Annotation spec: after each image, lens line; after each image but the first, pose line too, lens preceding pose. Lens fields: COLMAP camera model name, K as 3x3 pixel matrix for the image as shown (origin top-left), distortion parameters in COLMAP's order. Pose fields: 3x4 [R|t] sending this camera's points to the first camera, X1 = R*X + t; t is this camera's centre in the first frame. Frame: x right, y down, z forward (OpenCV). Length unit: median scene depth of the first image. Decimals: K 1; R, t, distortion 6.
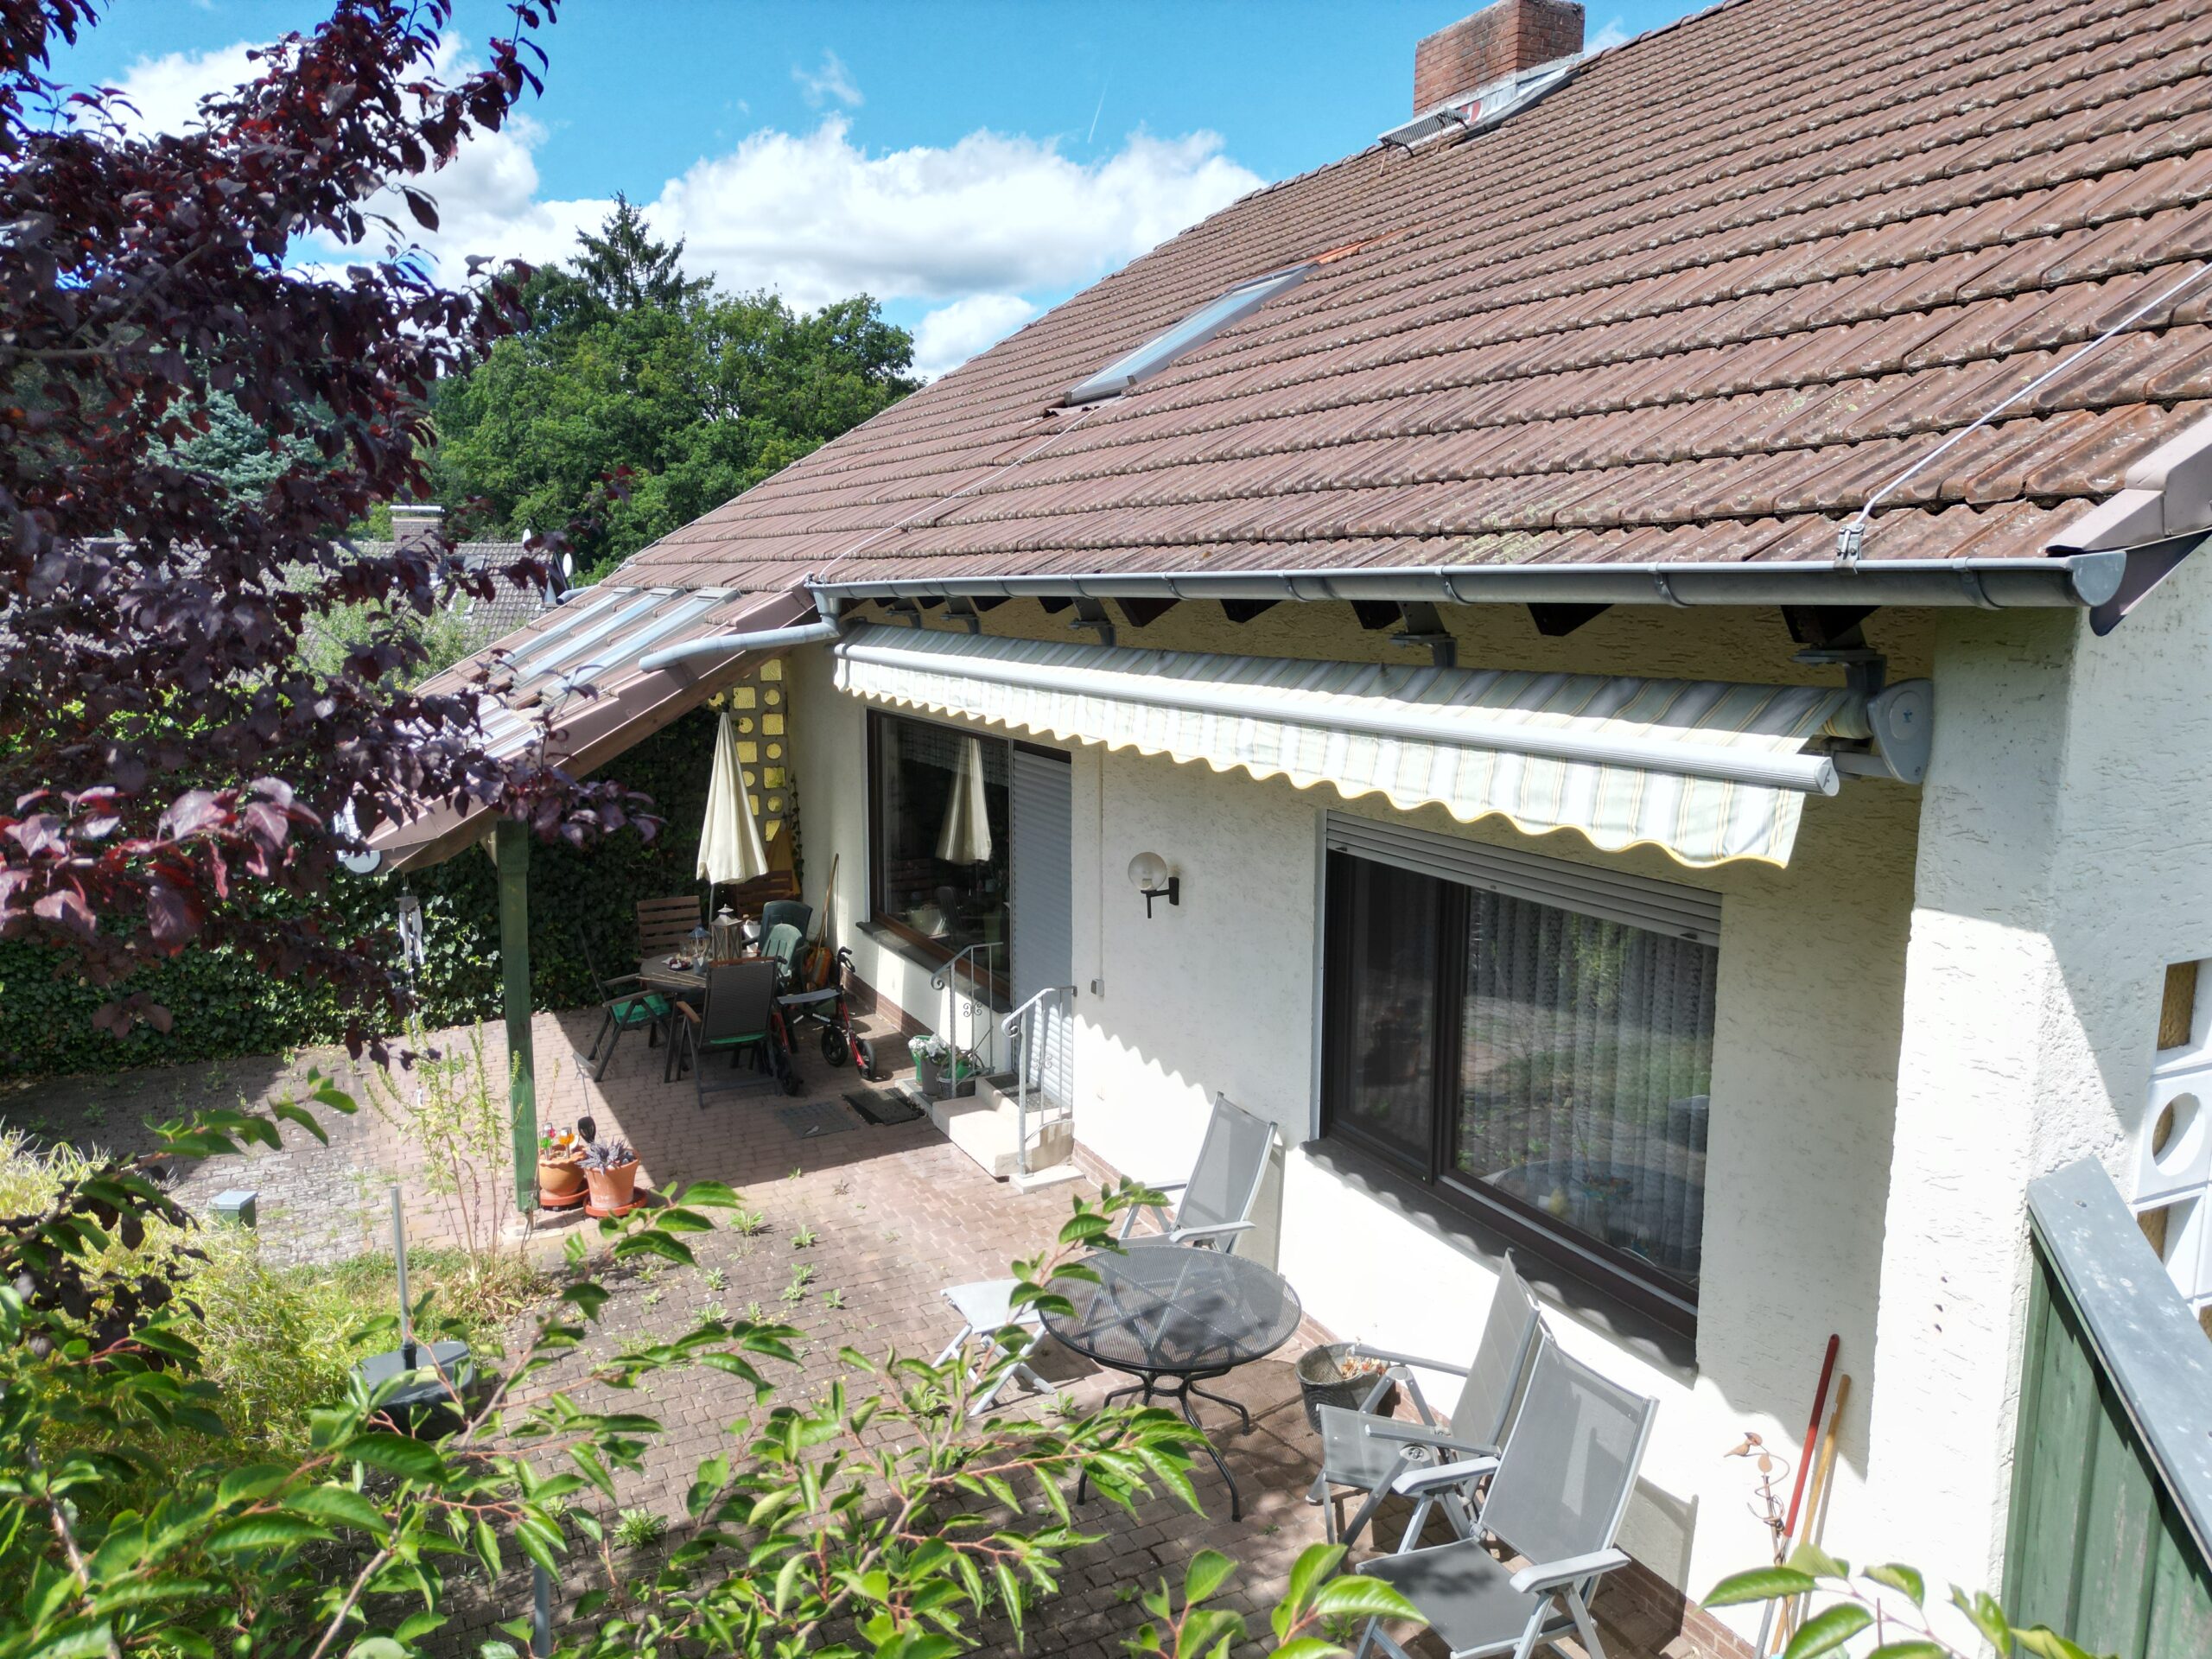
lens RADIAL K [[1602.1, 0, 1090.9], [0, 1602.1, 839.8], [0, 0, 1]] dist [0.057478, -0.004189]
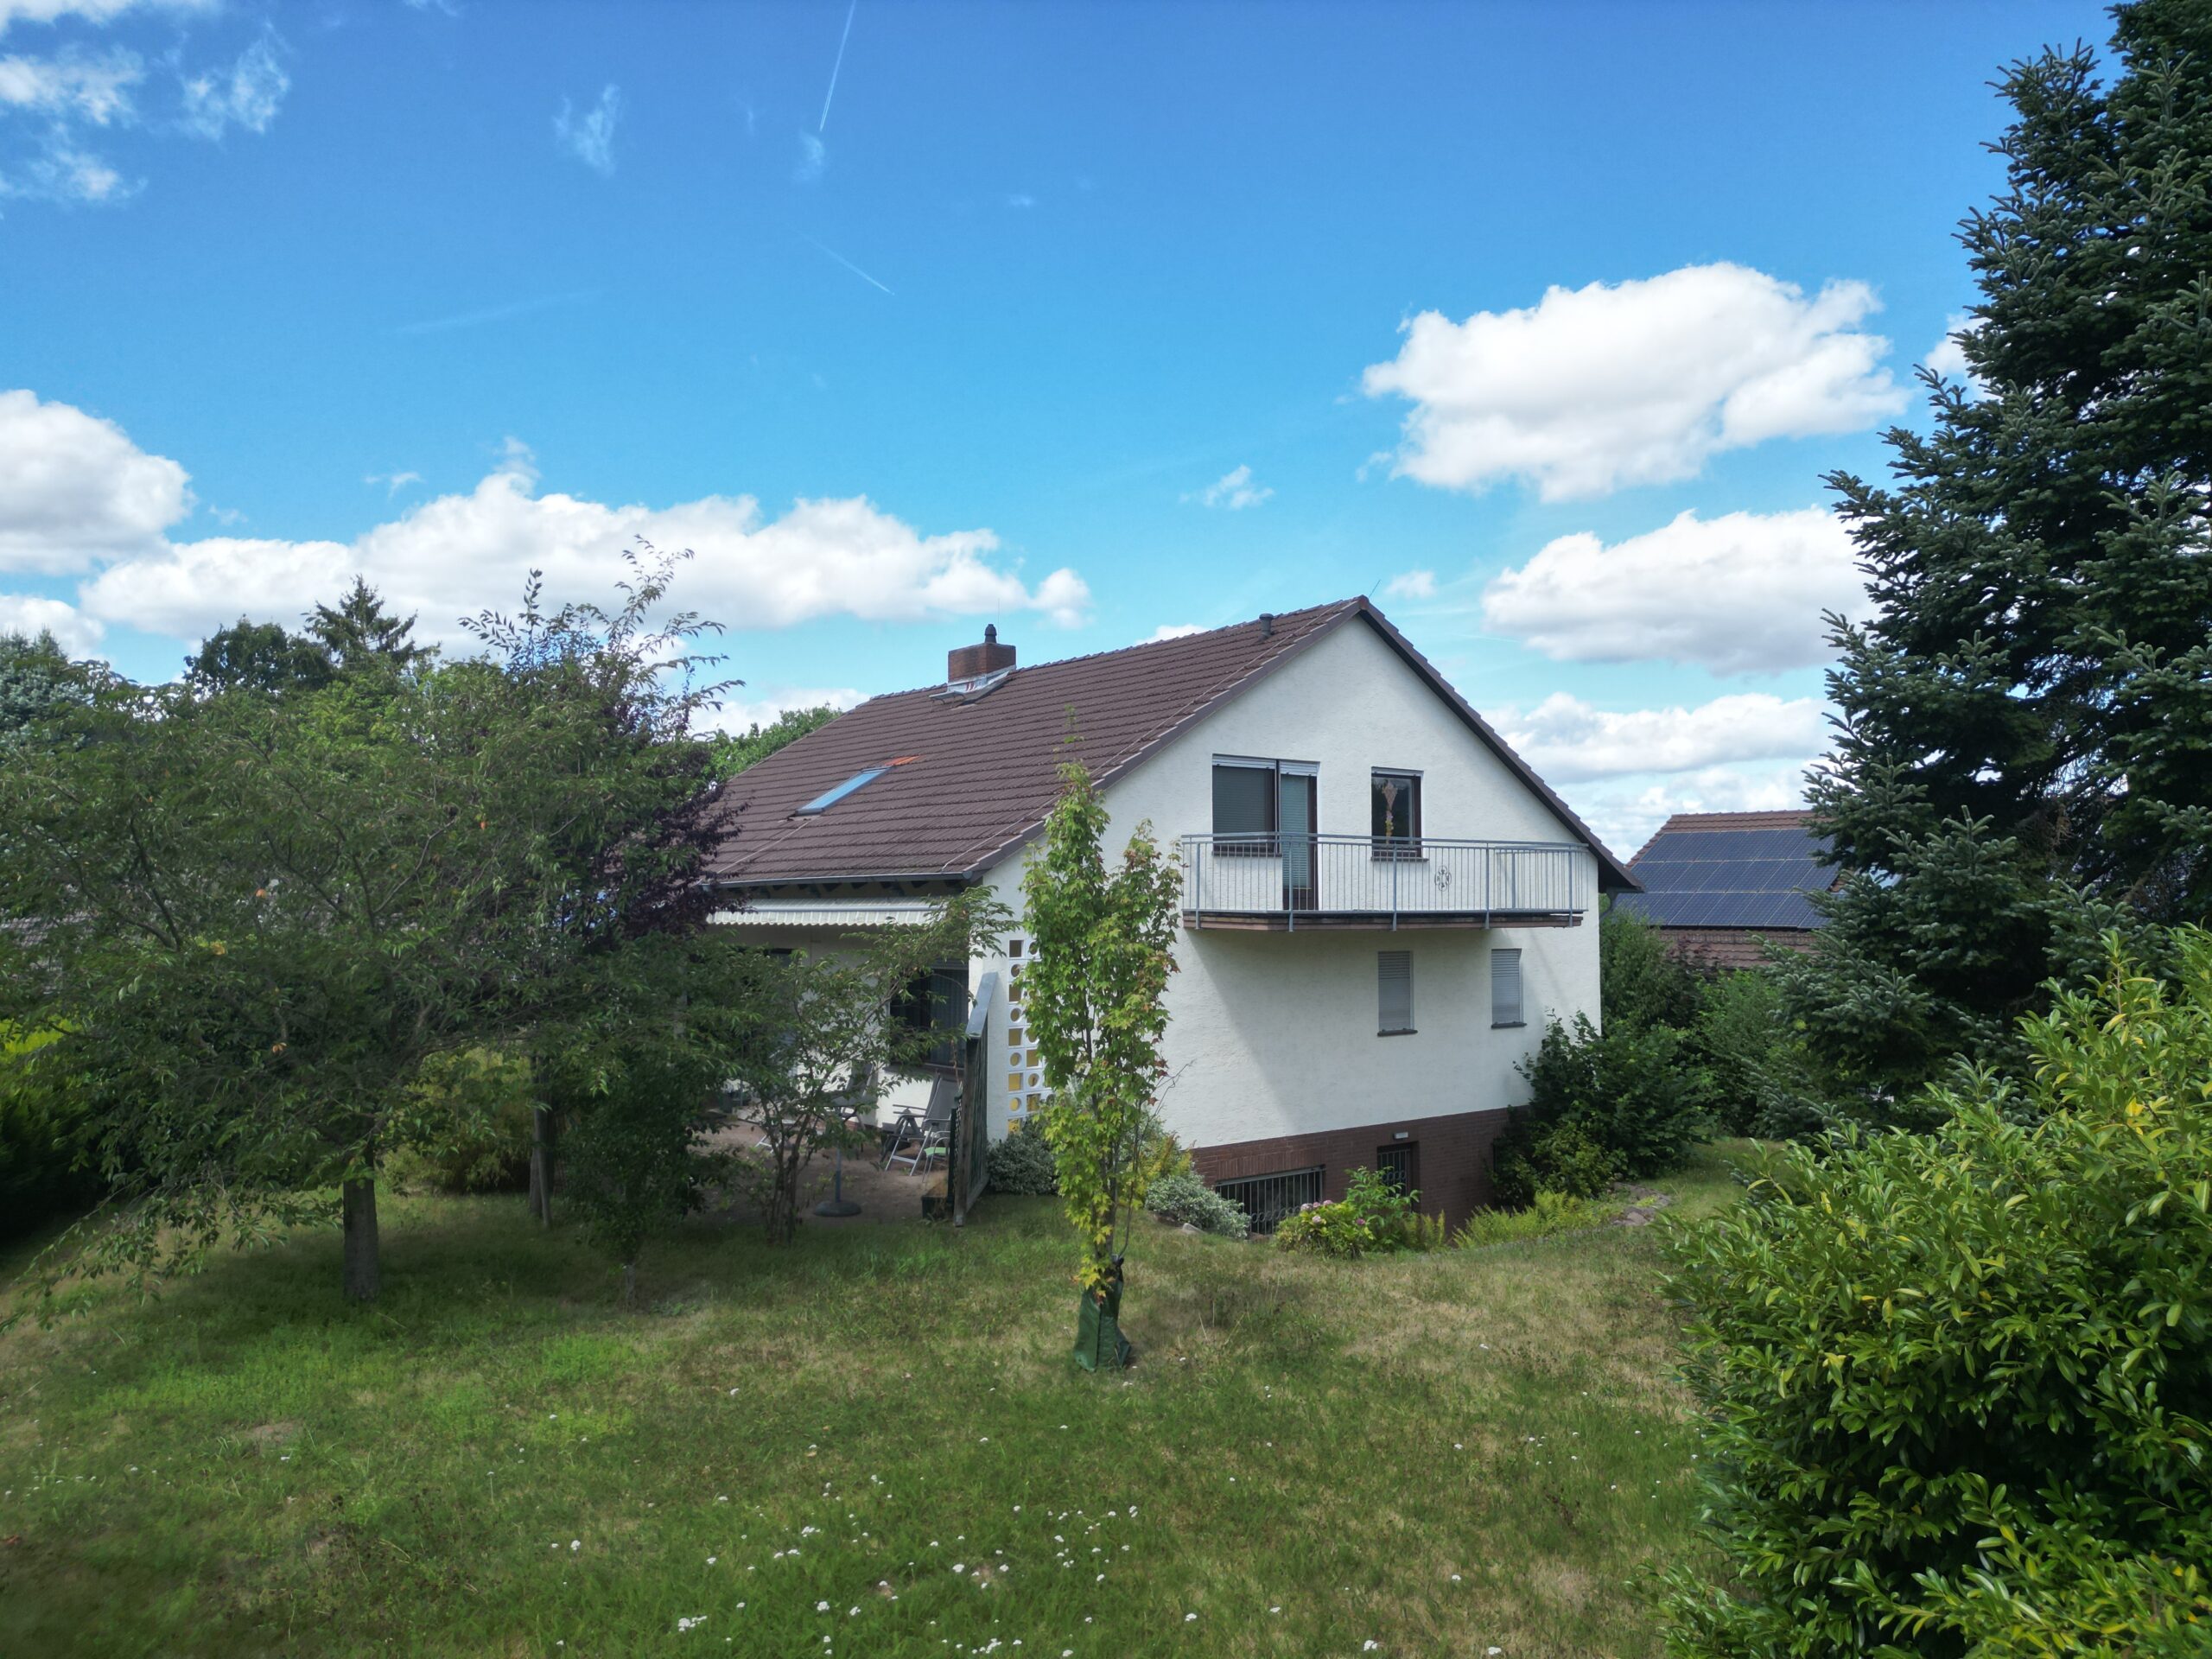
lens RADIAL K [[1594.0, 0, 1098.8], [0, 1594.0, 904.7], [0, 0, 1]] dist [0.088346, -0.000698]
pose [[0.977946, 0.004370, 0.208814, -0.010245], [0.029376, 0.986965, -0.158231, 0.039269], [-0.206783, 0.160875, 0.965070, -0.211202]]
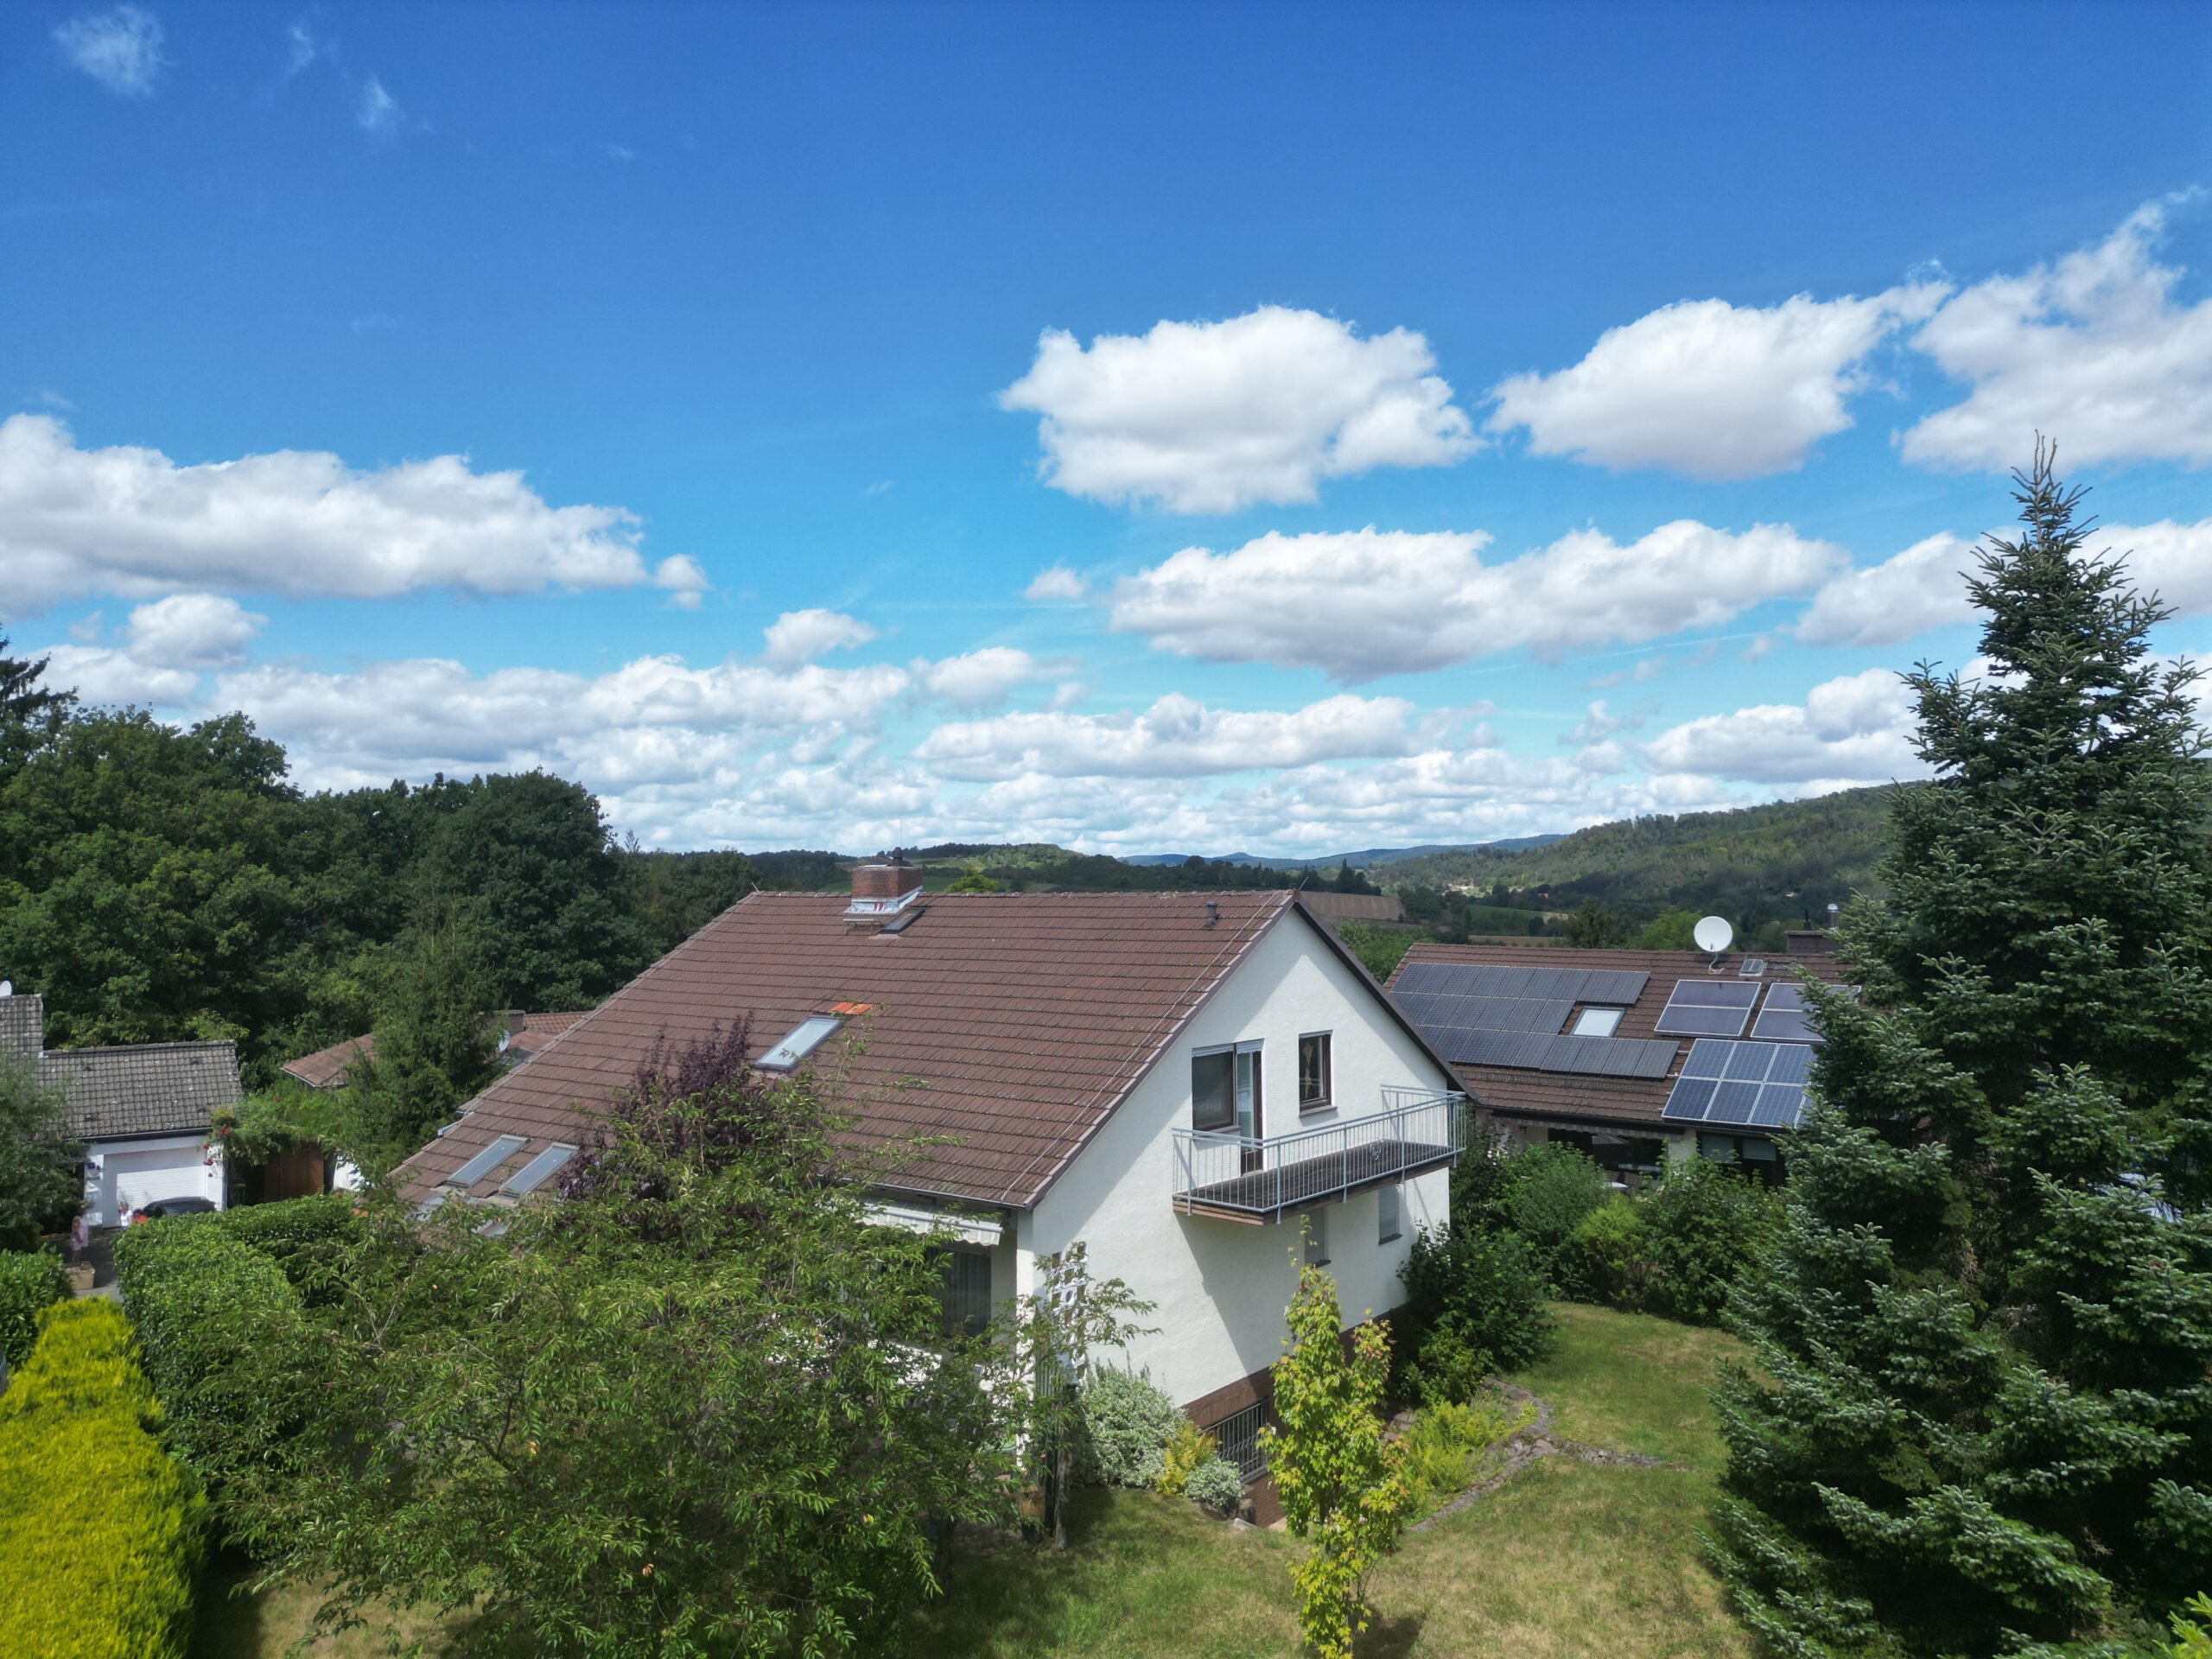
lens RADIAL K [[1602.1, 0, 1090.9], [0, 1602.1, 839.8], [0, 0, 1]] dist [0.057478, -0.004189]
pose [[0.903628, 0.014462, 0.428074, -0.092063], [0.066090, 0.982753, -0.172712, -0.020173], [-0.423189, 0.184358, 0.887087, -0.234988]]
